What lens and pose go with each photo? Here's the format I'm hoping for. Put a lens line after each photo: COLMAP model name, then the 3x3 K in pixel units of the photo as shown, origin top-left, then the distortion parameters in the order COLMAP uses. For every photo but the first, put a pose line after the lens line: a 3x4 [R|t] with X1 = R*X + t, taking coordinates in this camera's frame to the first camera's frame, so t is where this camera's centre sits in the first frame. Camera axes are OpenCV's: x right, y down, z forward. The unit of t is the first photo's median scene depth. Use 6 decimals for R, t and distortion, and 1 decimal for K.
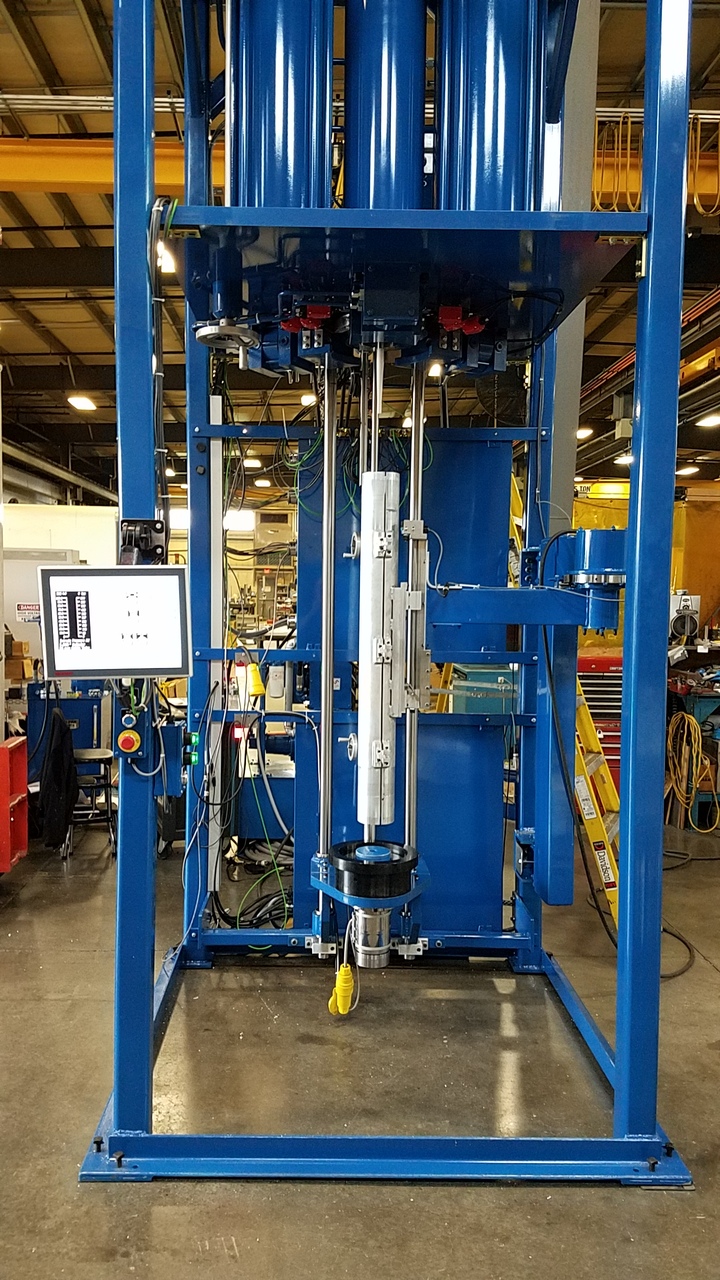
lens RADIAL K [[1033.6, 0, 319.9], [0, 1033.6, 660.2], [0, 0, 1]] dist [0.115180, -0.106726]
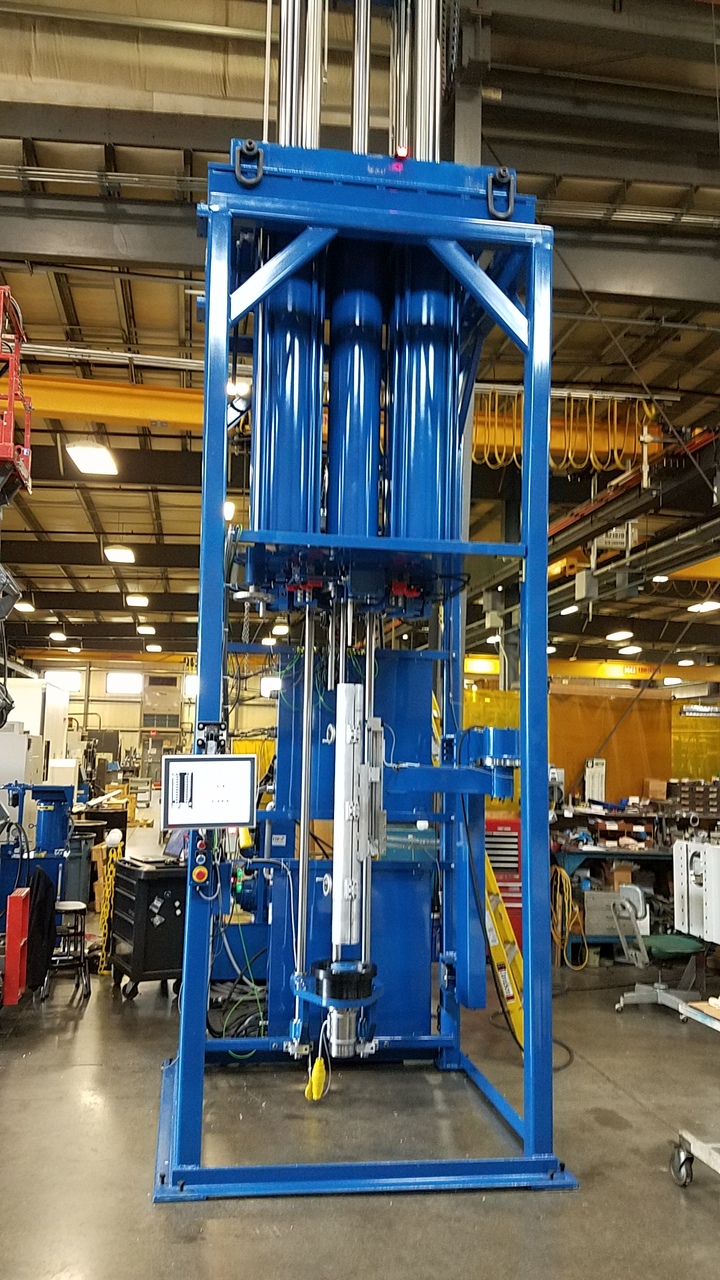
lens RADIAL K [[1033.6, 0, 347.9], [0, 1033.6, 642.9], [0, 0, 1]] dist [0.115180, -0.106726]
pose [[0.989436, 0.027856, 0.142270, -0.141349], [-0.002965, 0.985049, -0.172250, 0.006908], [-0.144941, 0.170008, 0.974725, -0.371966]]
